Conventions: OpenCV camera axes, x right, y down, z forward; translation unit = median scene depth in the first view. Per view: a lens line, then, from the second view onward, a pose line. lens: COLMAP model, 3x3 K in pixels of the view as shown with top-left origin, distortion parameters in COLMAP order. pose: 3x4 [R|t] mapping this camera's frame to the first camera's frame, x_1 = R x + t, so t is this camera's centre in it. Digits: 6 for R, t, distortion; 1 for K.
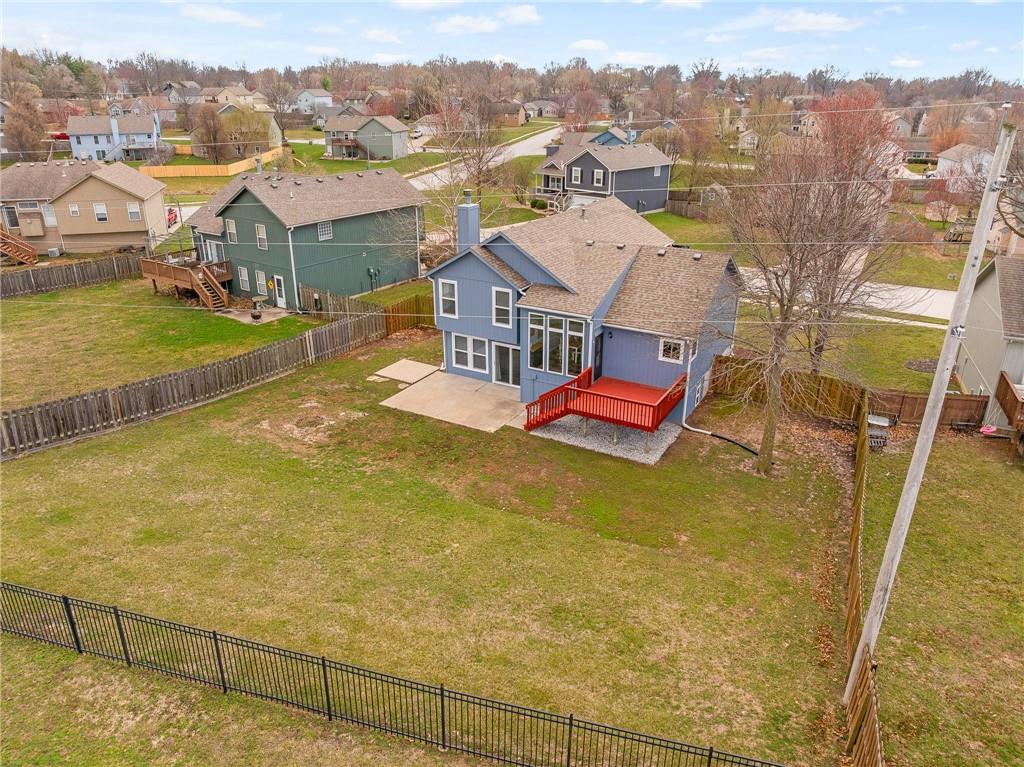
lens RADIAL K [[717.6, 0, 513.4], [0, 717.6, 377.1], [0, 0, 1]] dist [-0.042437, 0.006329]
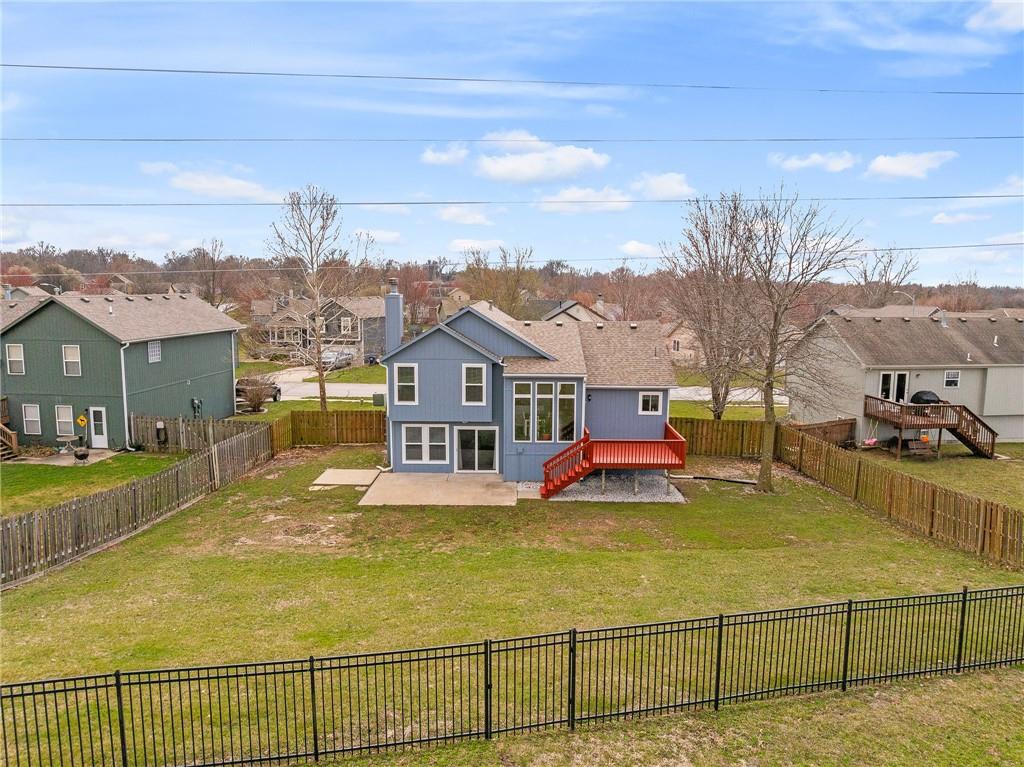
lens RADIAL K [[717.6, 0, 510.1], [0, 717.6, 388.7], [0, 0, 1]] dist [-0.042437, 0.006329]
pose [[0.873192, -0.065068, 0.483014, -0.427948], [0.178034, 0.965145, -0.191832, 0.098387], [-0.453696, 0.253499, 0.854341, 0.161777]]
